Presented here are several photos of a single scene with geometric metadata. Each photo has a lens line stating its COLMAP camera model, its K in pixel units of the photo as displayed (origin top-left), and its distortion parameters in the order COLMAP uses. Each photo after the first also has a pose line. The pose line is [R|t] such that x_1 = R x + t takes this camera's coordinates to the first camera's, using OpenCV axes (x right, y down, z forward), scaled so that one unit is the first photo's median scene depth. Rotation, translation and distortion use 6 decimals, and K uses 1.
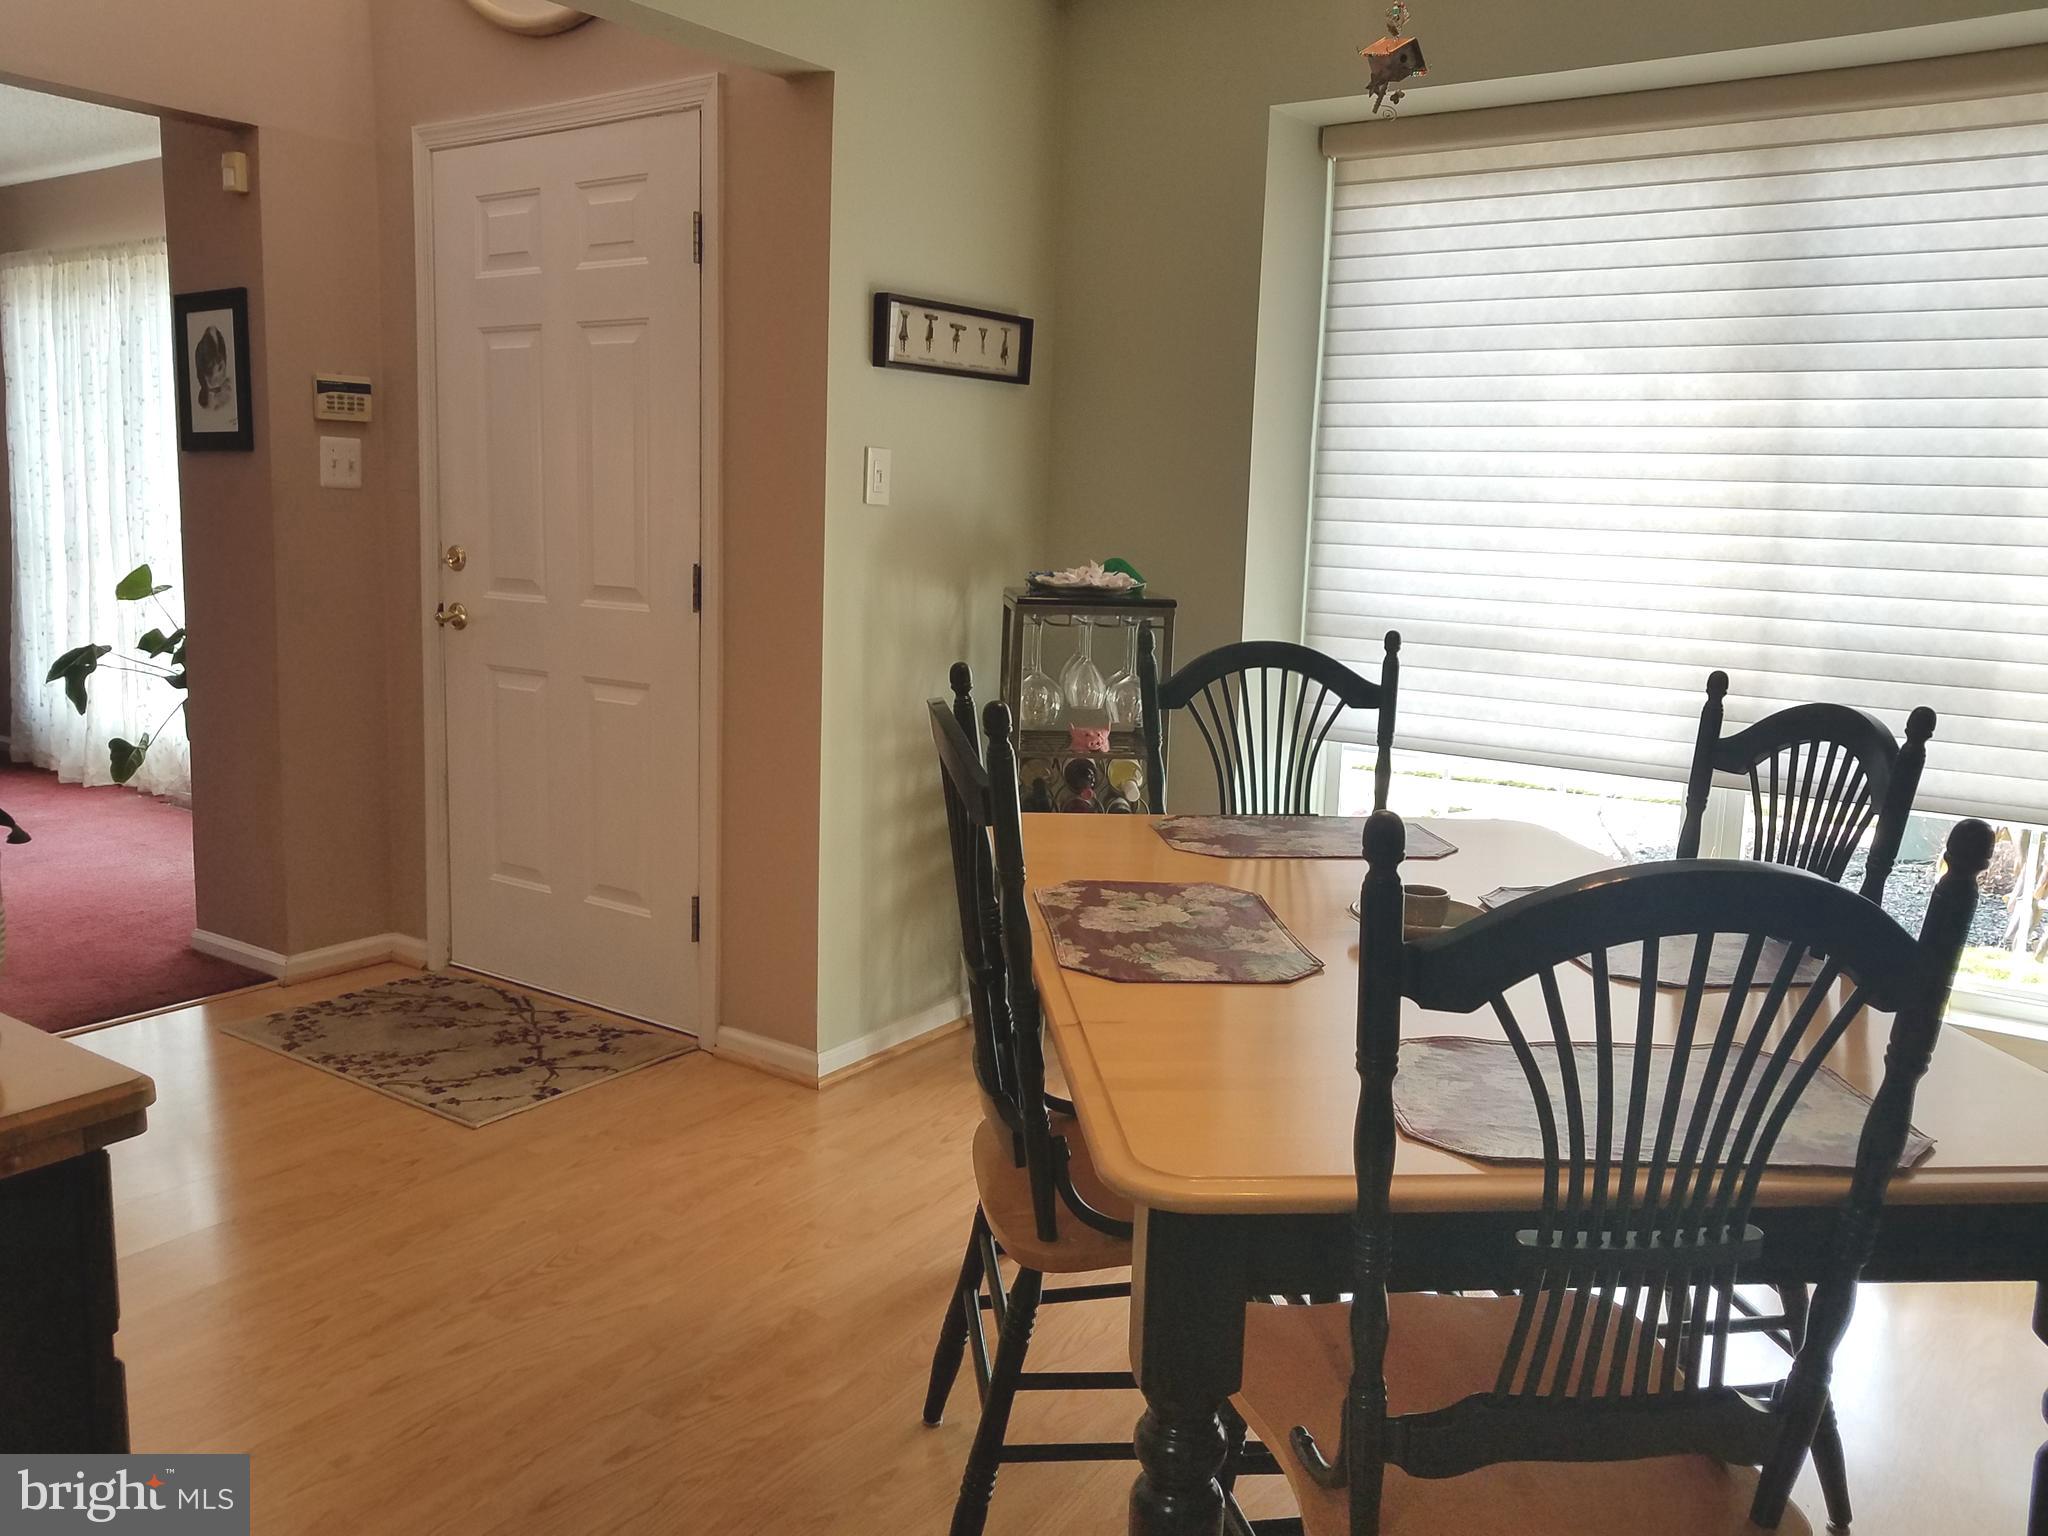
lens RADIAL K [[1593.6, 0, 1032.5], [0, 1593.6, 750.5], [0, 0, 1]] dist [-0.002271, 0.001297]
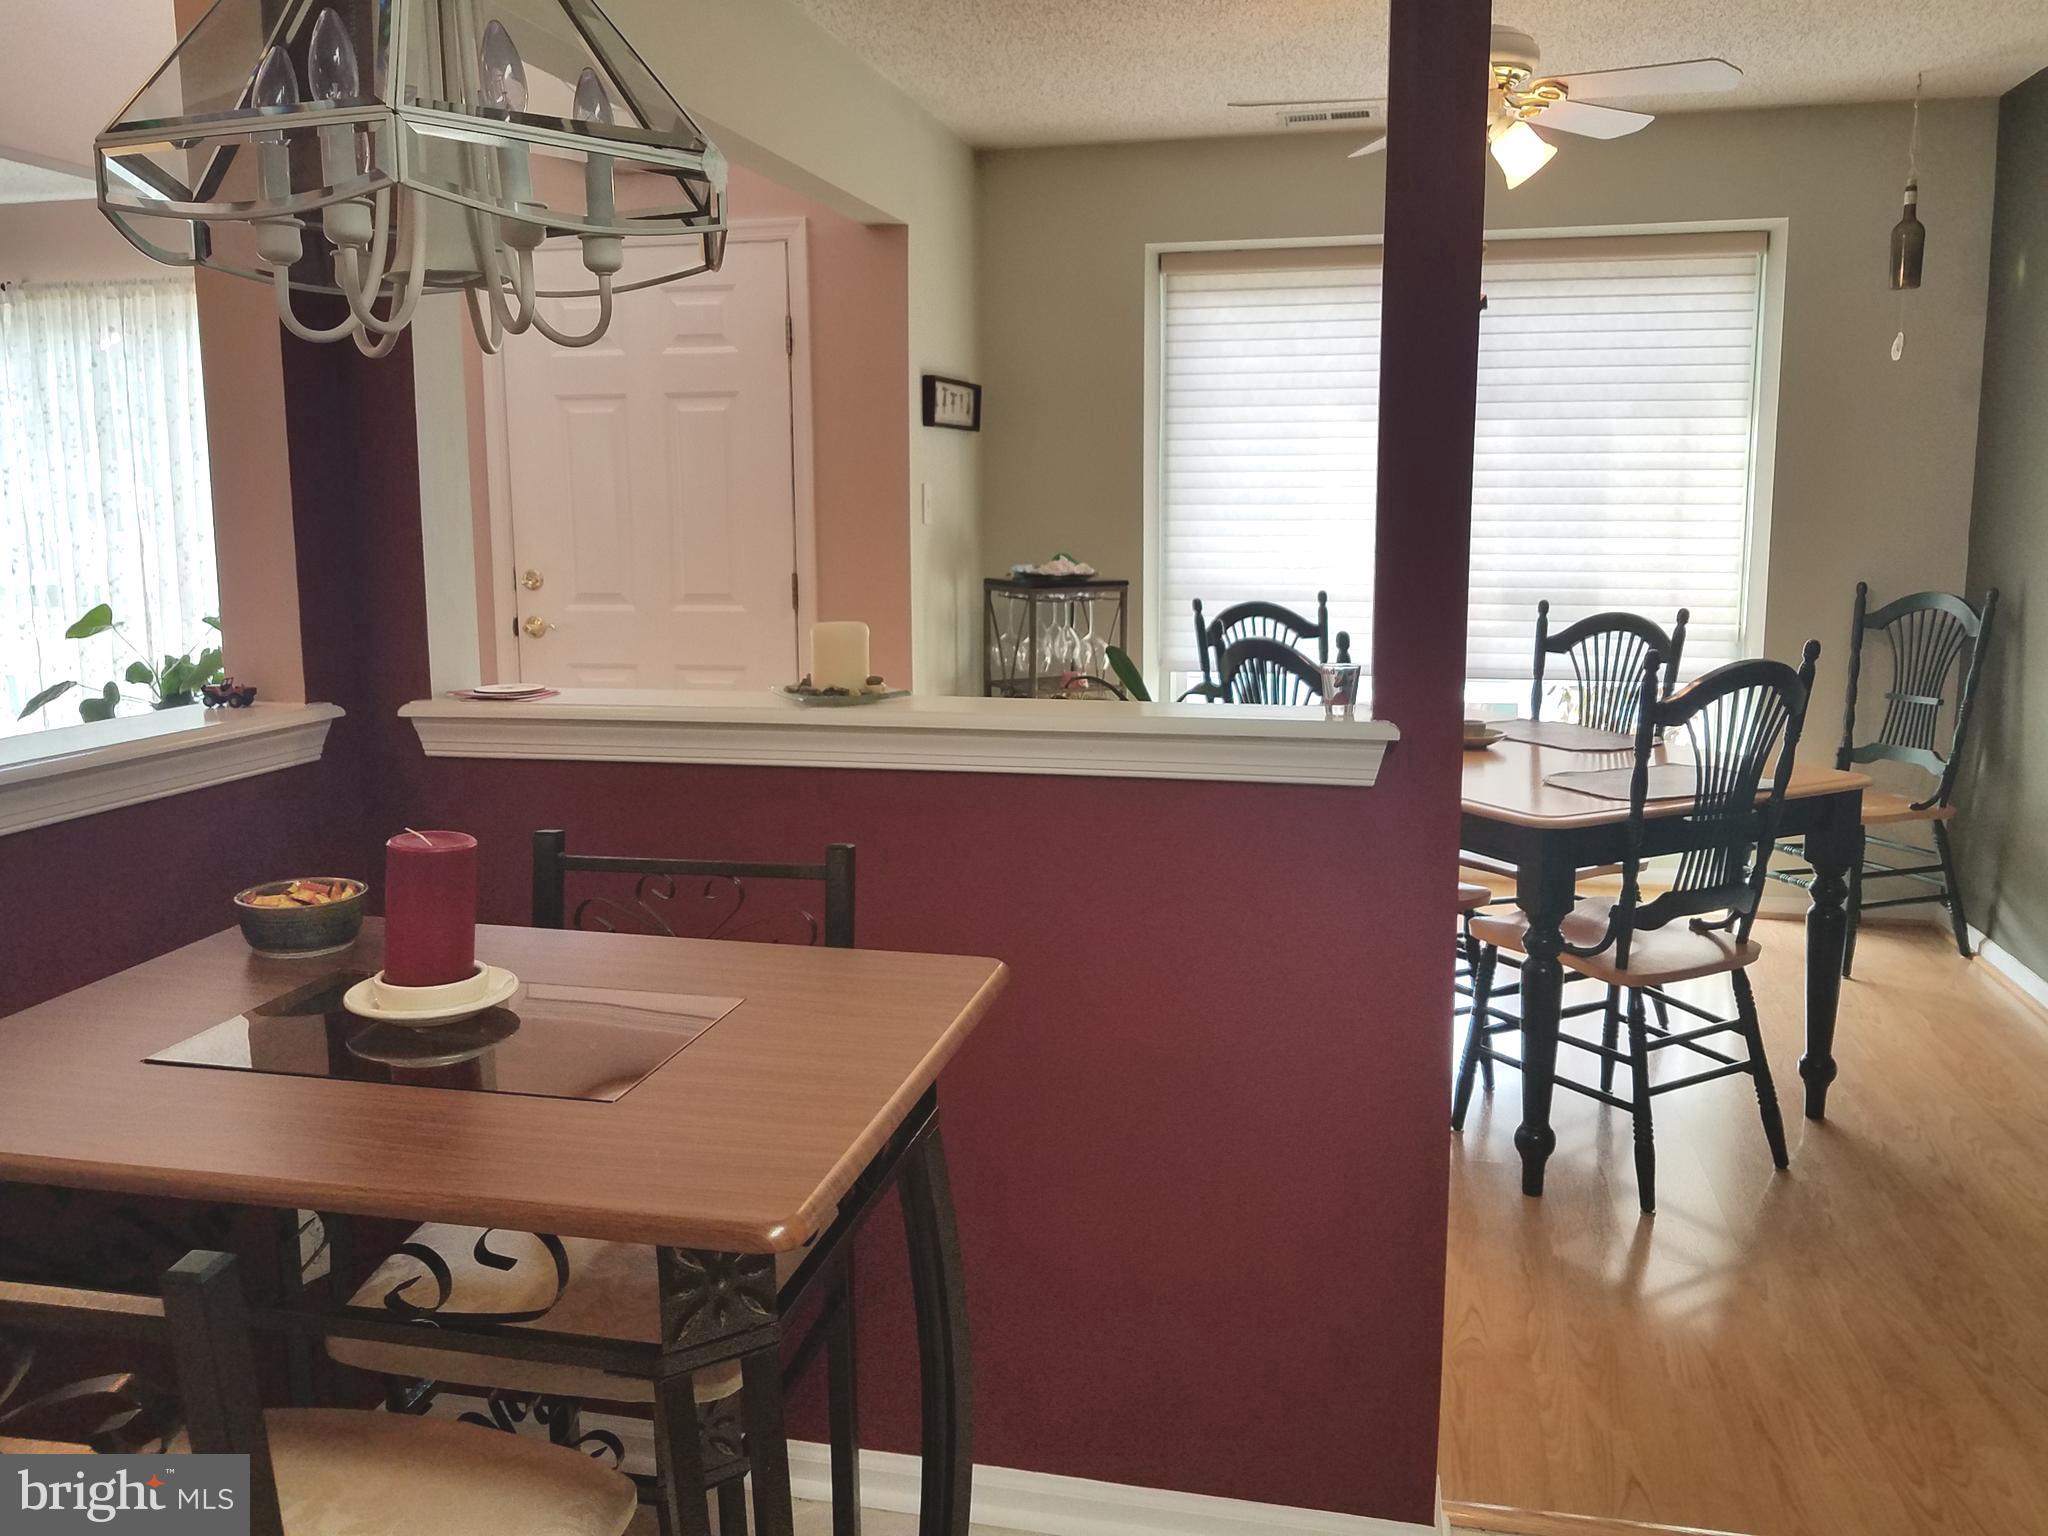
lens RADIAL K [[1593.6, 0, 1019.3], [0, 1593.6, 721.1], [0, 0, 1]] dist [-0.002271, 0.001297]
pose [[0.929914, -0.086194, 0.357535, -0.546784], [0.089071, 0.995989, 0.008448, 0.013680], [-0.356829, 0.023990, 0.933862, -0.339550]]
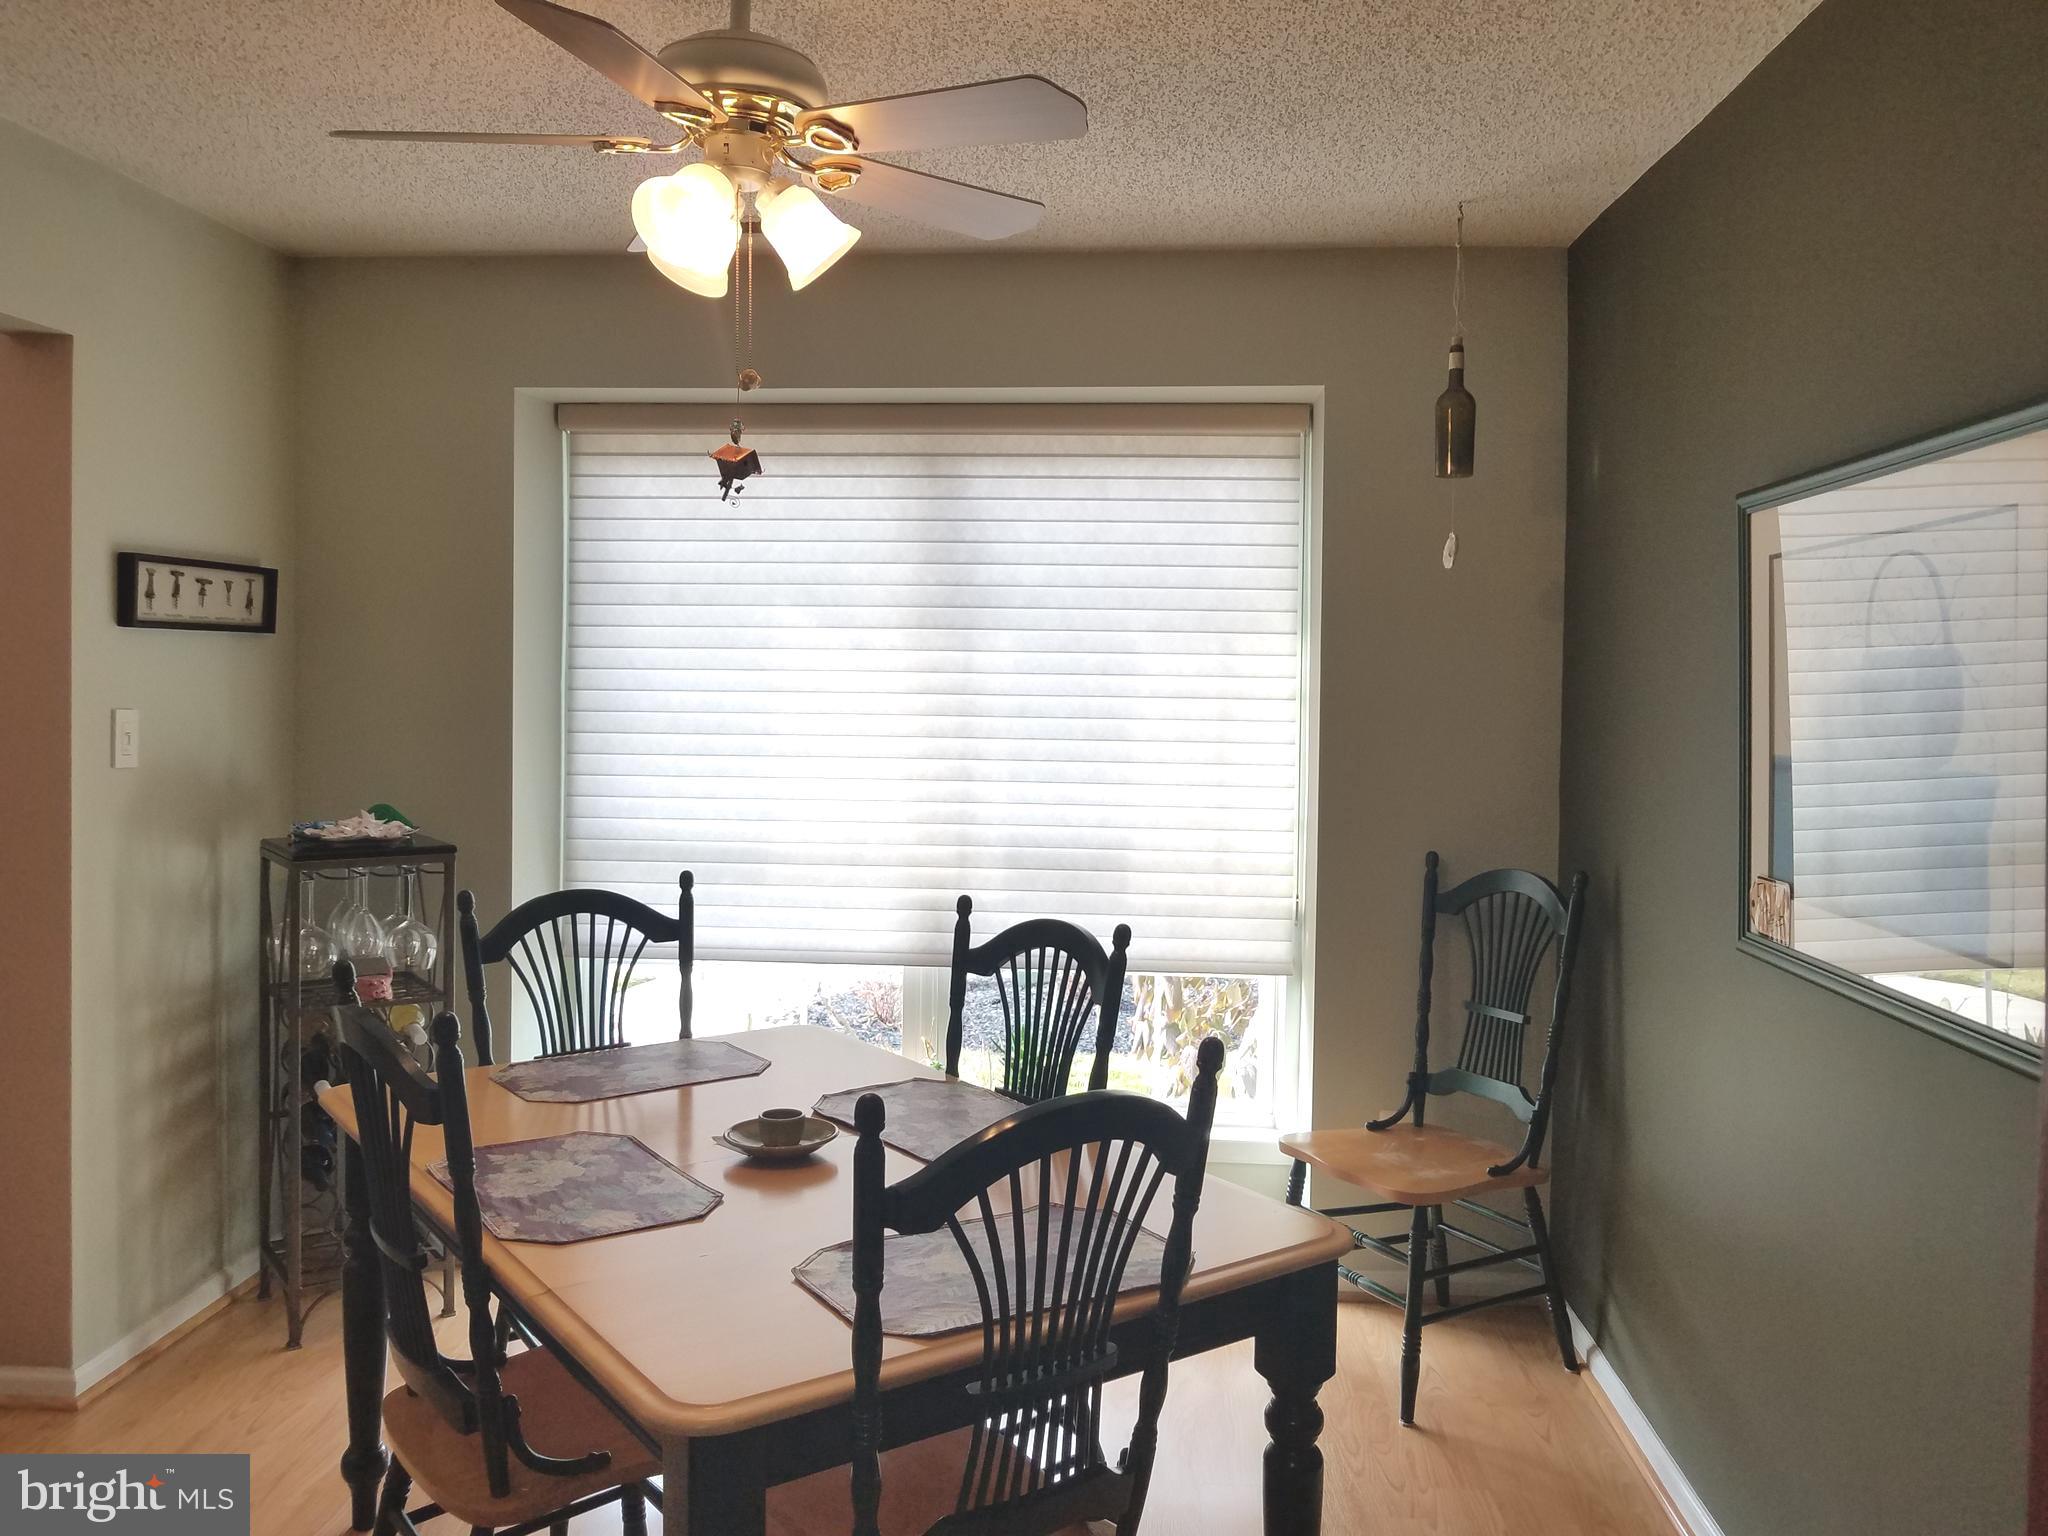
lens RADIAL K [[1593.6, 0, 1012.6], [0, 1593.6, 729.9], [0, 0, 1]] dist [-0.002271, 0.001297]
pose [[0.867224, -0.036607, 0.496571, -0.111157], [0.090970, 0.992157, -0.085730, -0.046878], [-0.489538, 0.119520, 0.863752, -0.091675]]
